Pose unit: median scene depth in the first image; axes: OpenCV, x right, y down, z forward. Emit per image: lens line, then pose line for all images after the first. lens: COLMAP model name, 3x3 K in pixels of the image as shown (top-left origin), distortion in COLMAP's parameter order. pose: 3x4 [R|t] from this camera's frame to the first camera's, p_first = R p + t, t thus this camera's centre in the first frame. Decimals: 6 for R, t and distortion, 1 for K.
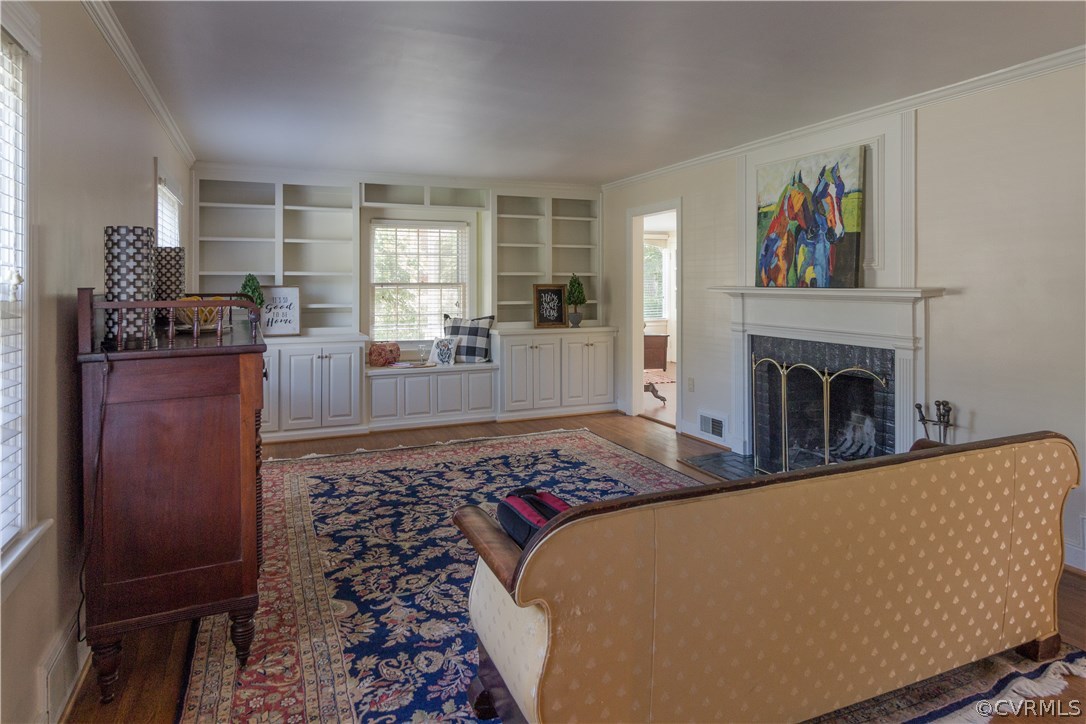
lens RADIAL K [[640.9, 0, 543.9], [0, 640.9, 362.1], [0, 0, 1]] dist [0.003449, 0.000263]
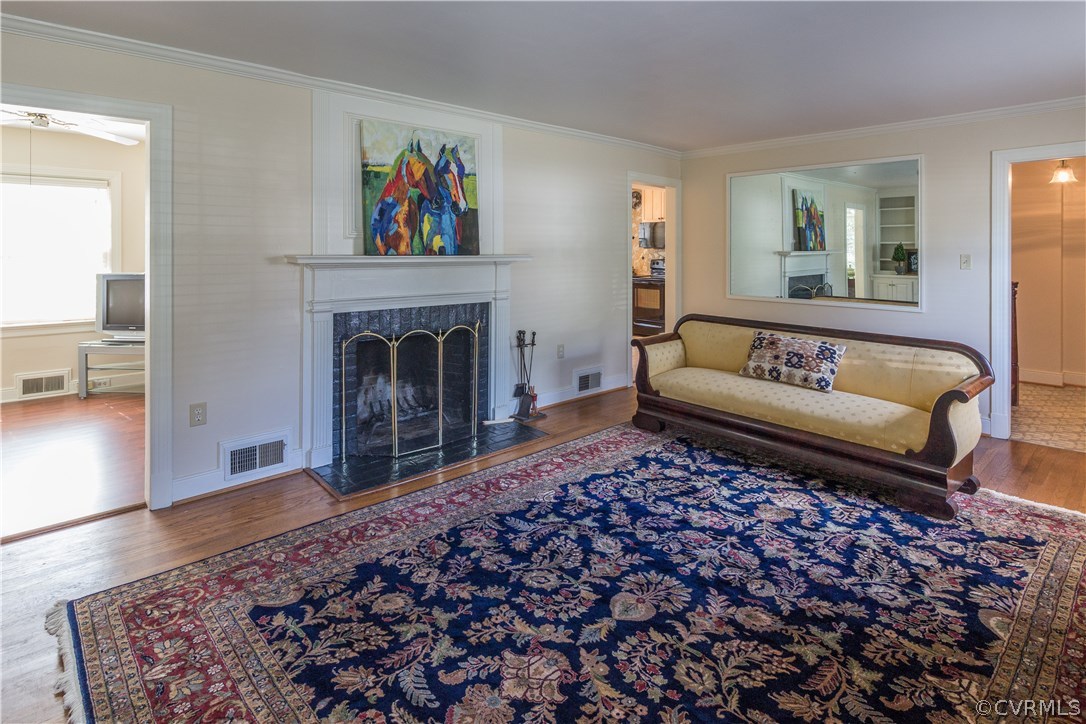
lens RADIAL K [[569.6, 0, 542.2], [0, 569.6, 293.4], [0, 0, 1]] dist [-0.003297, -0.001460]
pose [[-0.324542, -0.066610, 0.943523, -0.534269], [0.118315, 0.986824, 0.110363, -0.139360], [-0.938442, 0.147451, -0.312385, 1.157175]]
